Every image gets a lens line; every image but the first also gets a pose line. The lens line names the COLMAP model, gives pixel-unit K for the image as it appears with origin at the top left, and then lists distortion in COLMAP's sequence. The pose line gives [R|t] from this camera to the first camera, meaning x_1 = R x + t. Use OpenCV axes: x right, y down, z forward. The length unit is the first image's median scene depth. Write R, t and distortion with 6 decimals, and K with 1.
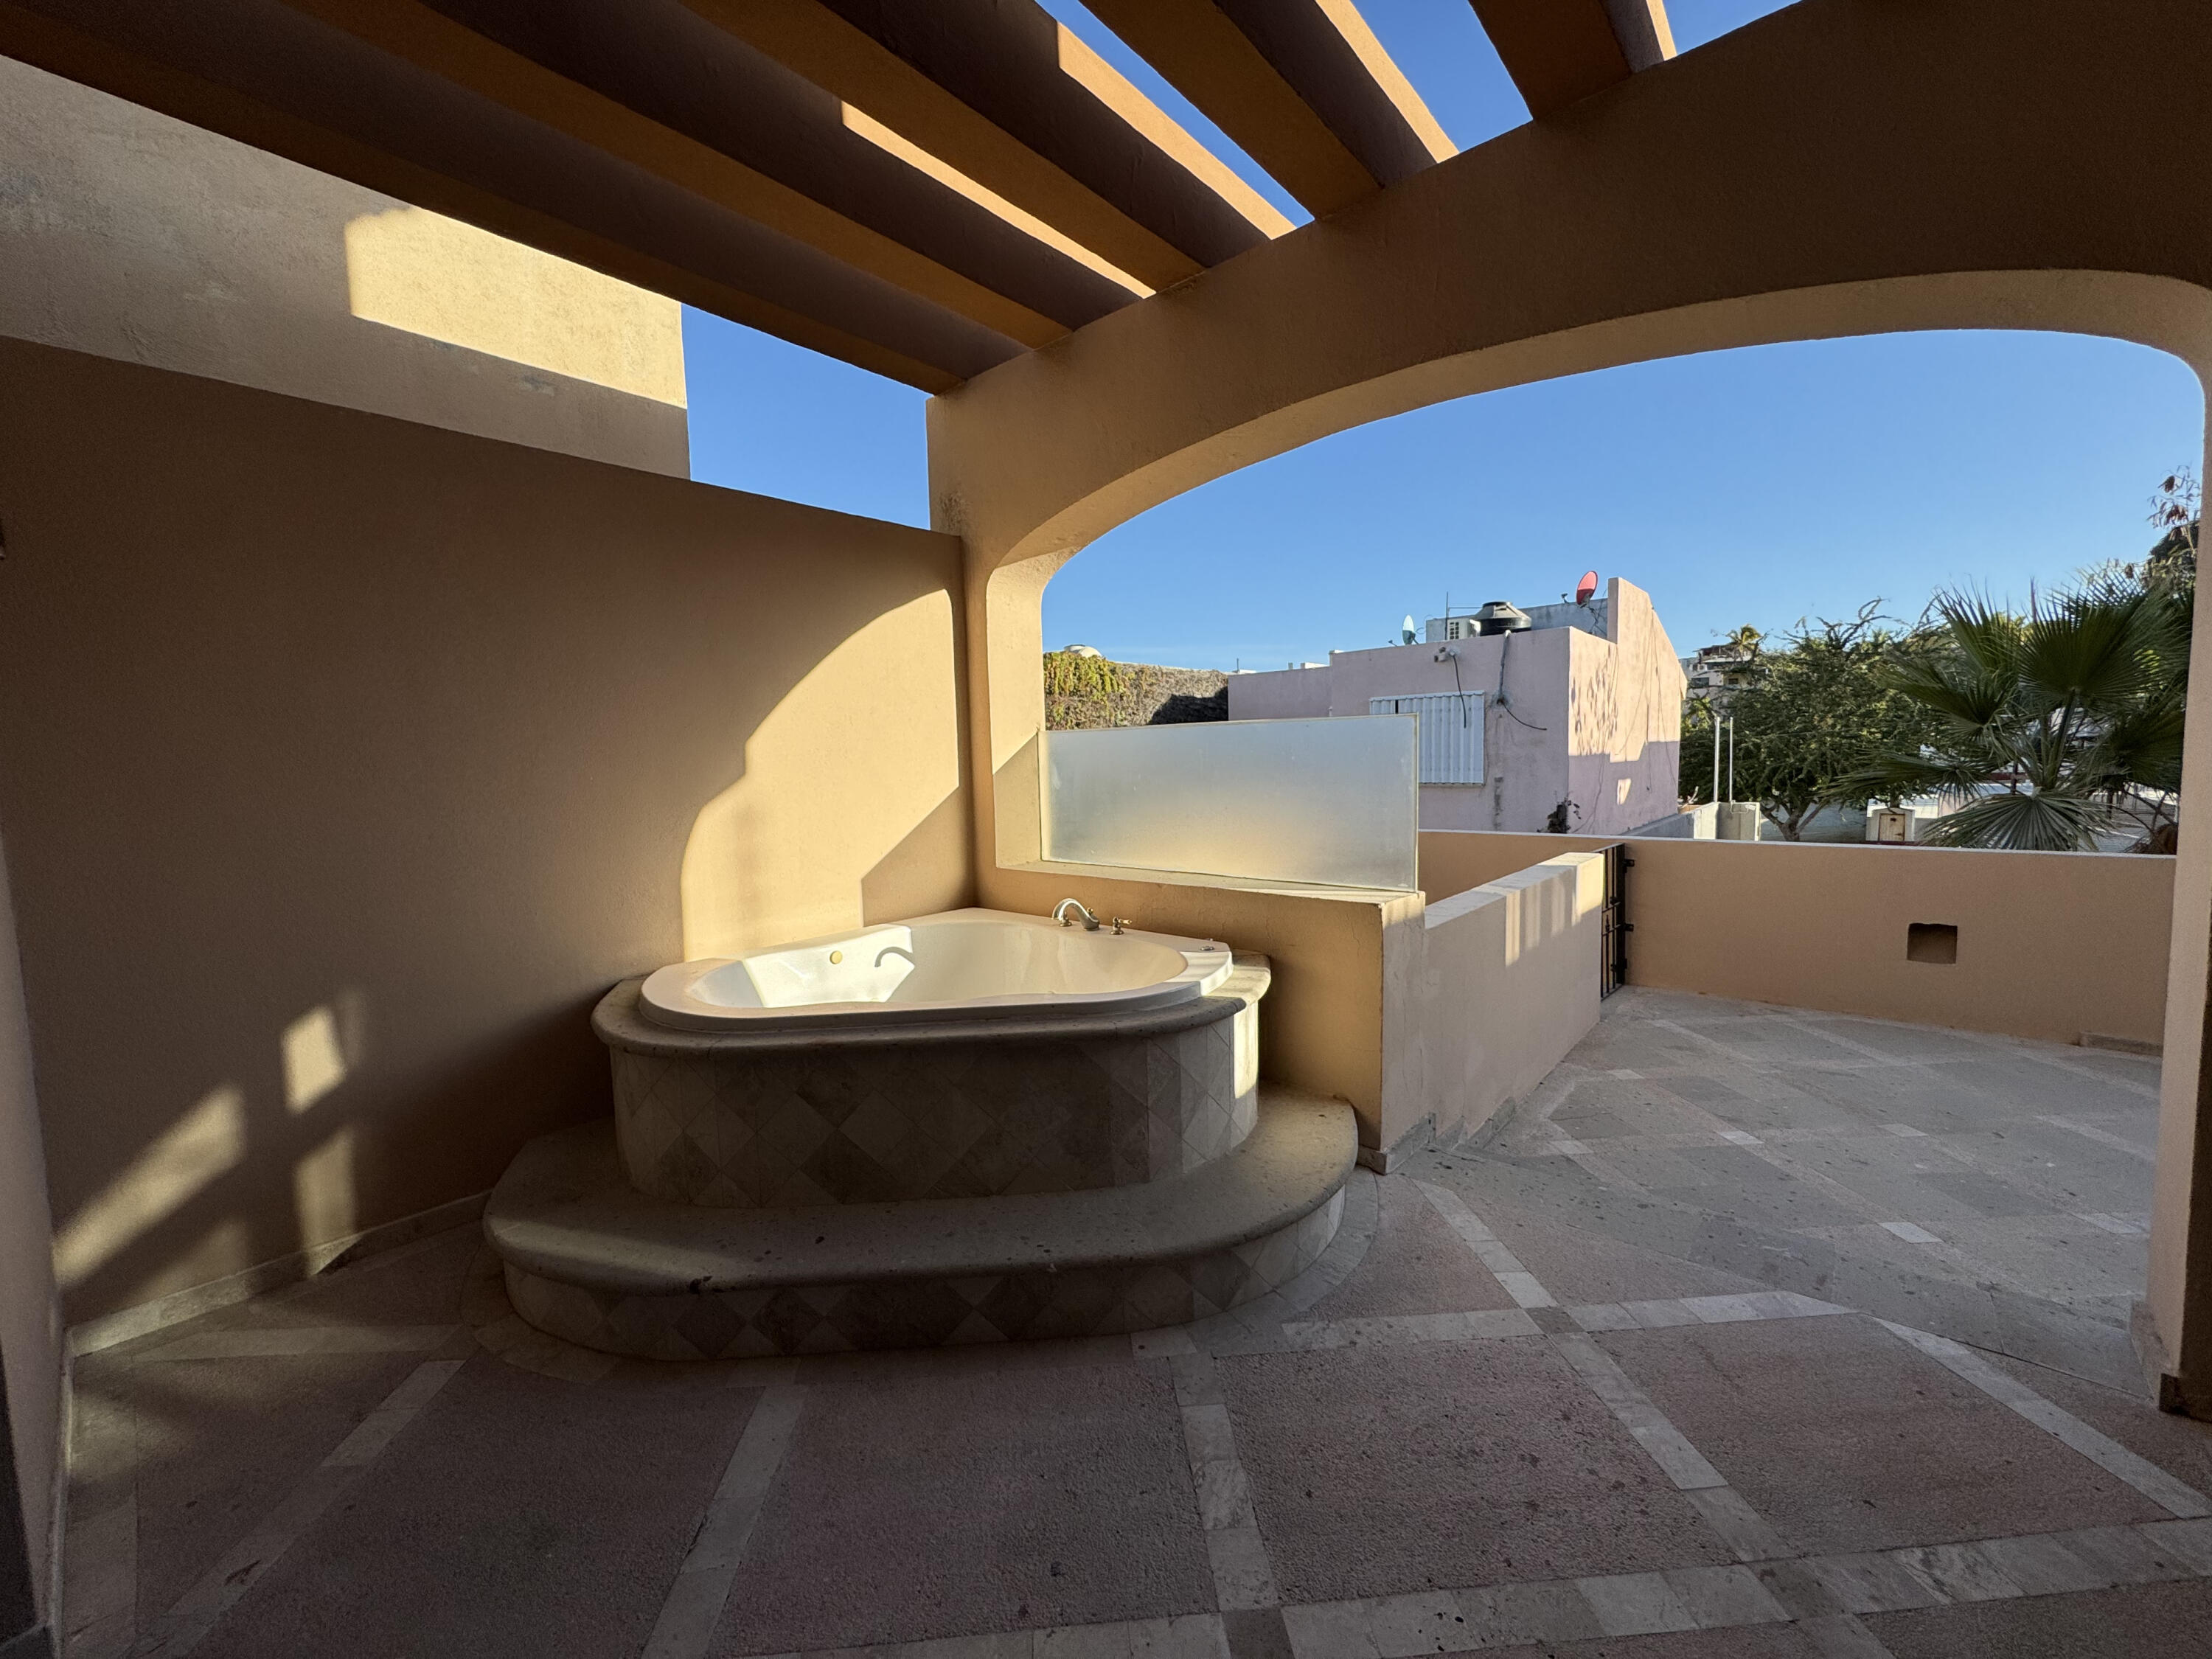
lens RADIAL K [[879.0, 0, 1107.2], [0, 879.0, 814.5], [0, 0, 1]] dist [-0.001799, -0.000366]
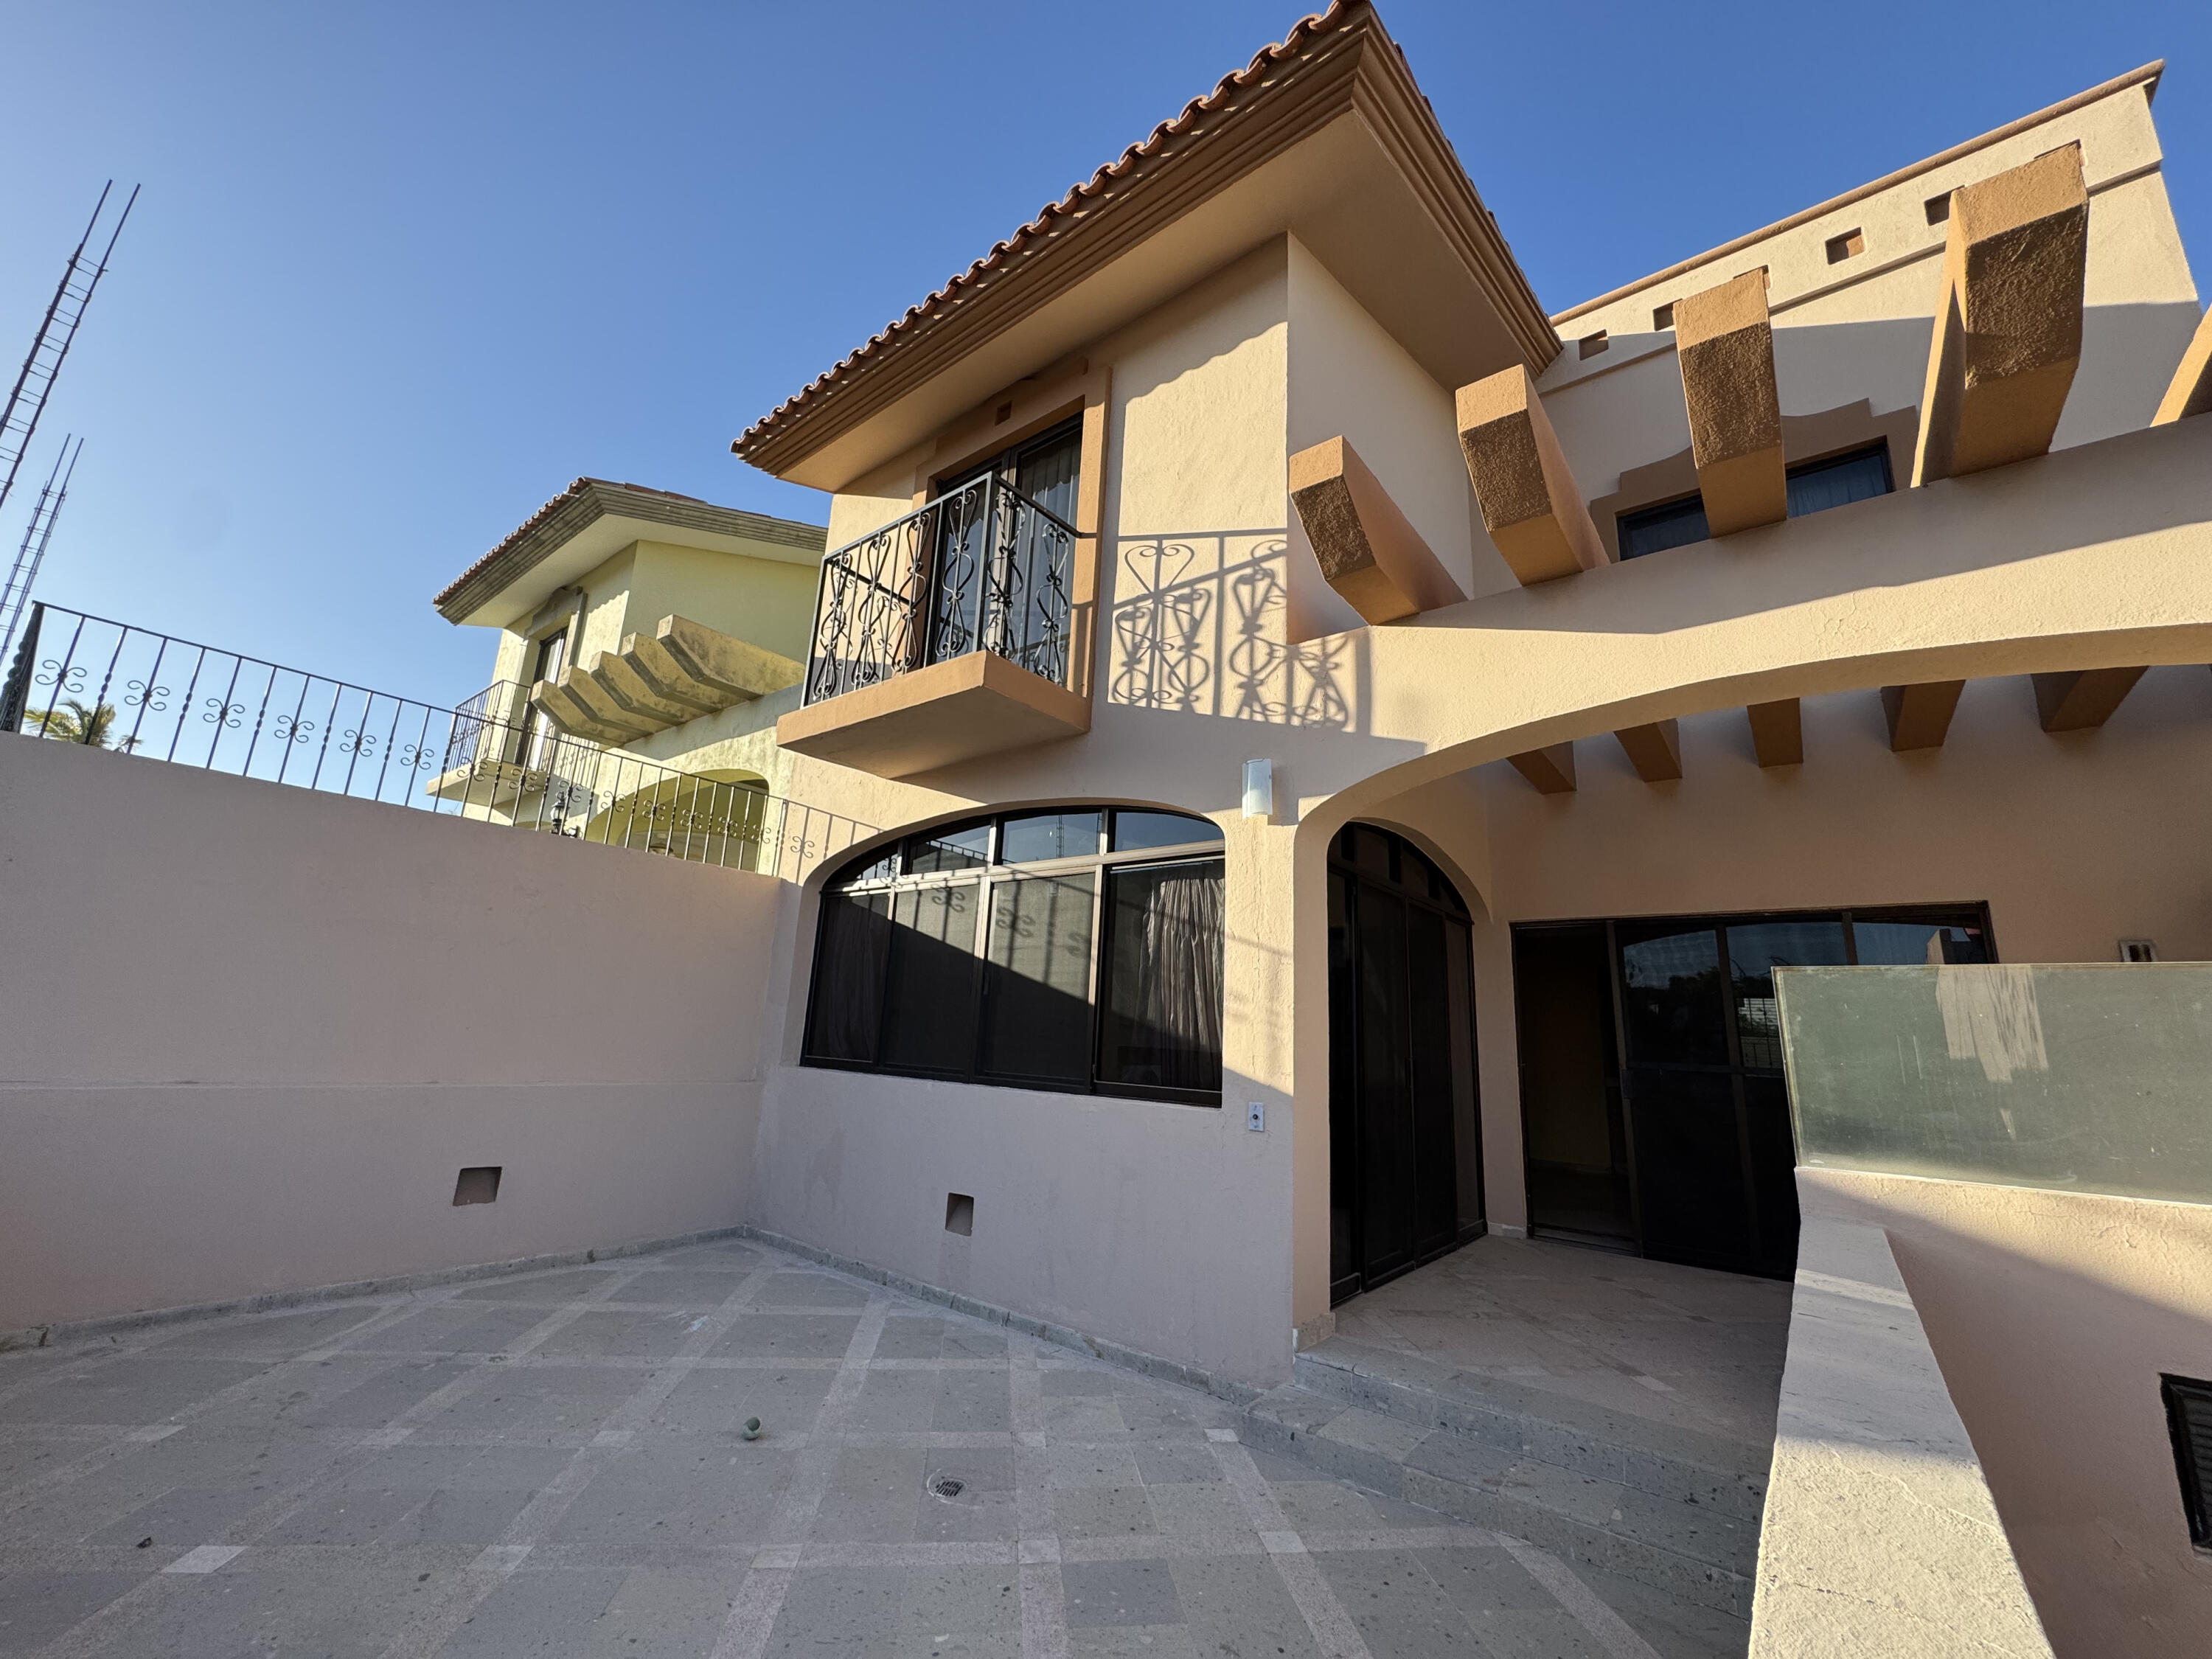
lens RADIAL K [[879.0, 0, 1107.0], [0, 879.0, 825.0], [0, 0, 1]] dist [-0.001799, -0.000366]
pose [[-0.998132, -0.040266, -0.045950, 0.836972], [-0.031857, 0.984764, -0.170953, -0.056076], [0.052133, -0.169170, -0.984207, 1.425632]]
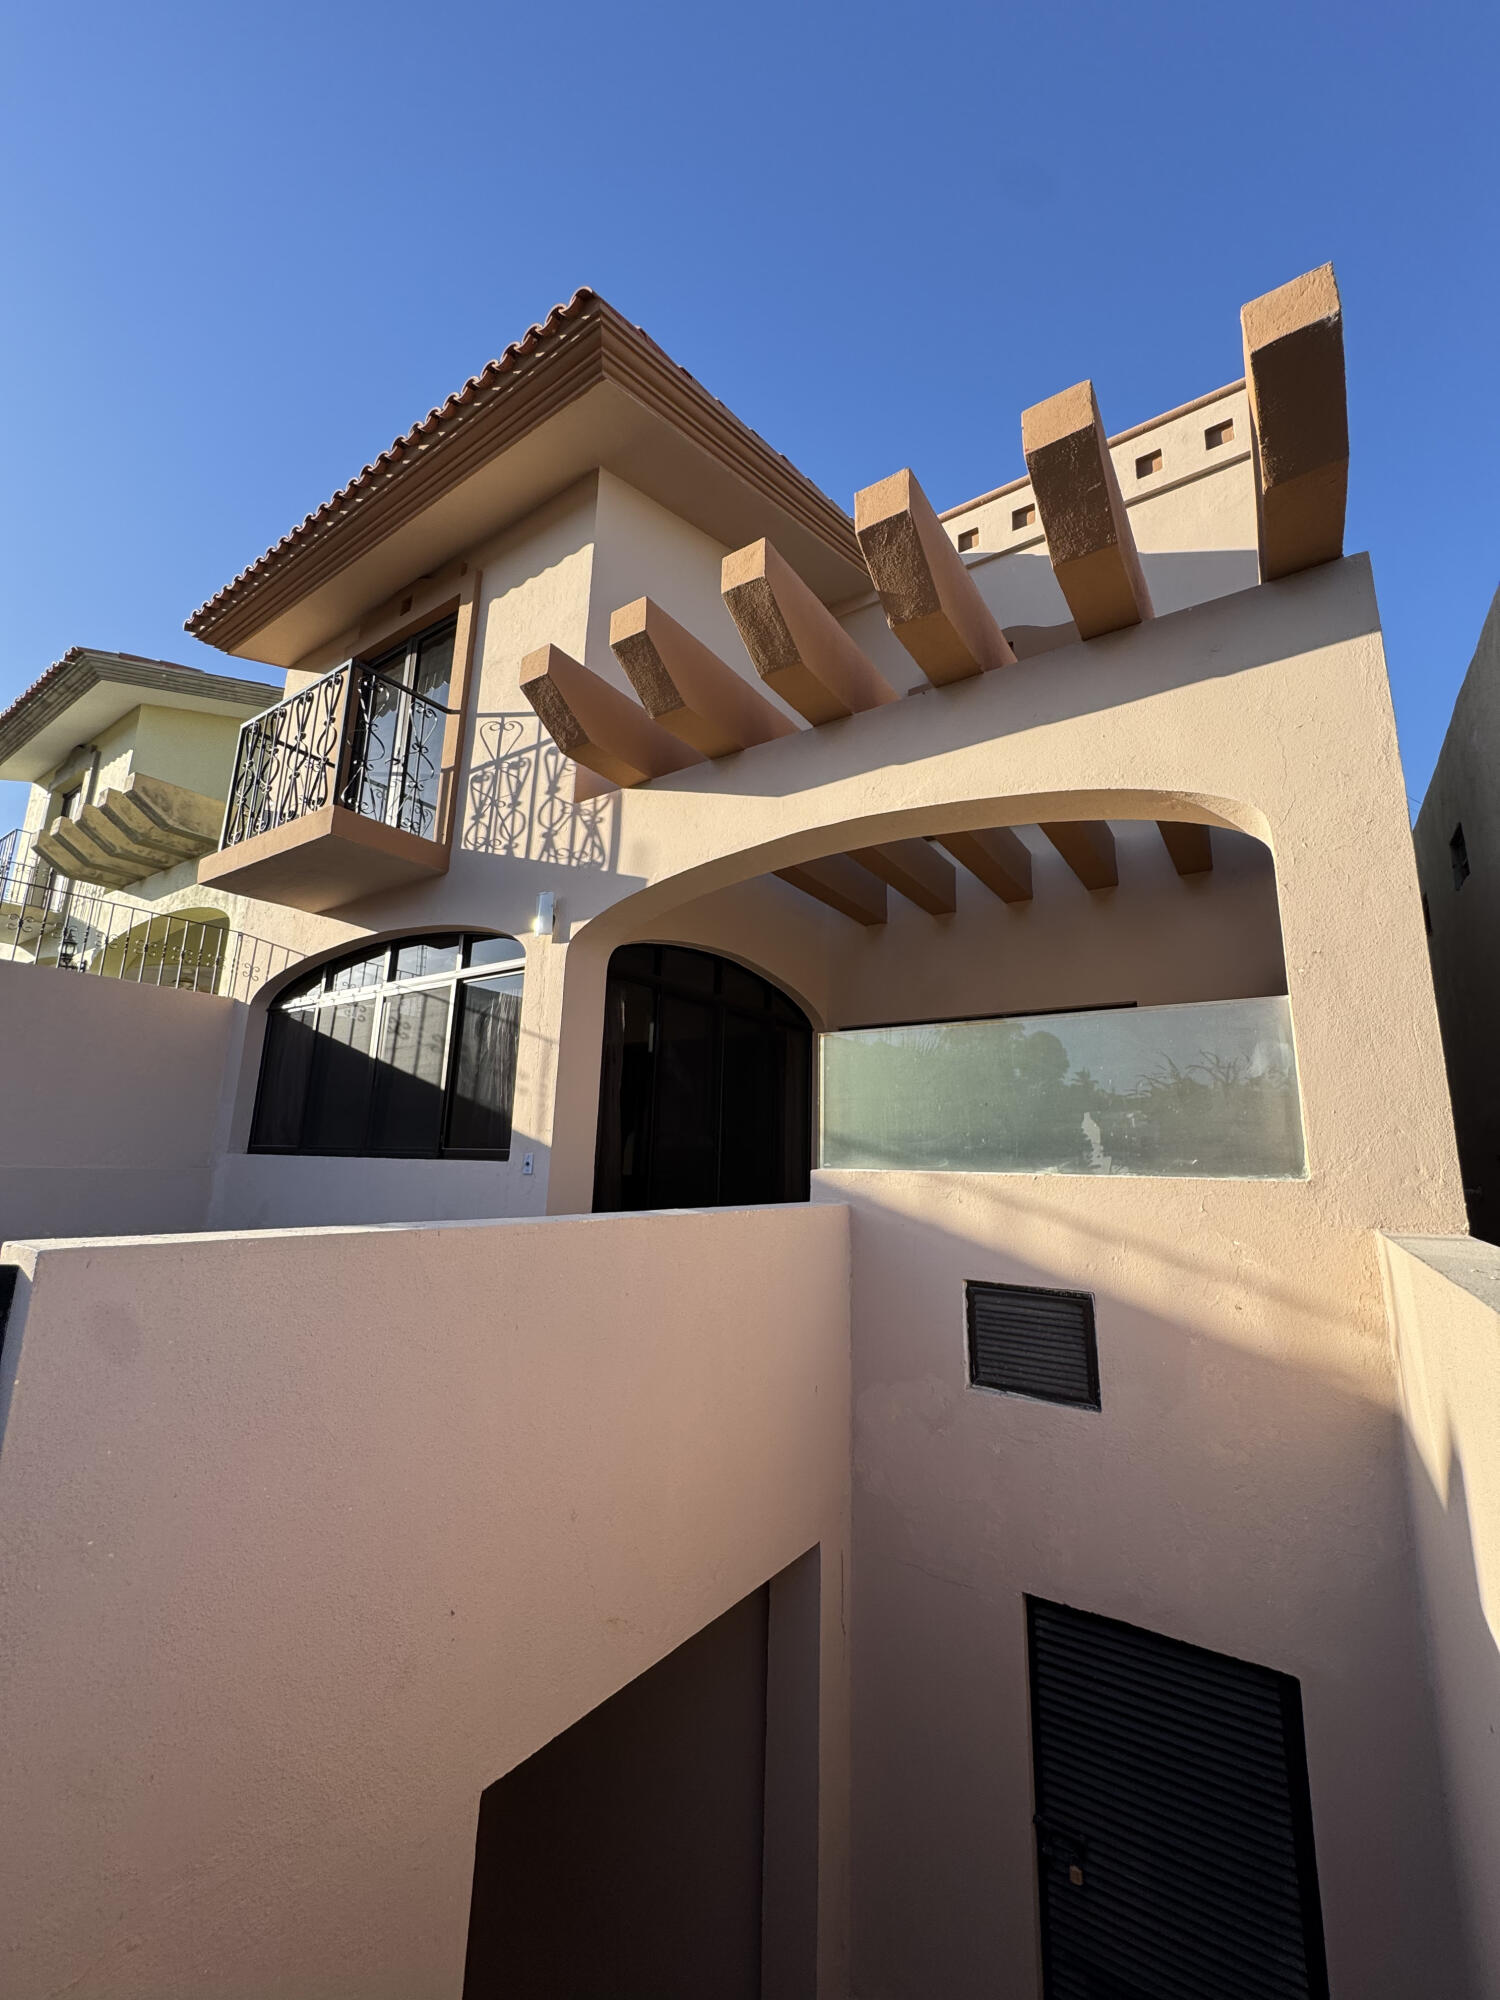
lens RADIAL K [[794.7, 0, 758.8], [0, 794.7, 996.2], [0, 0, 1]] dist [-0.001799, -0.000366]
pose [[-0.991387, -0.029650, -0.127562, 0.449903], [-0.011731, 0.990224, -0.138991, 0.002849], [0.130436, -0.136298, -0.982043, 1.628467]]
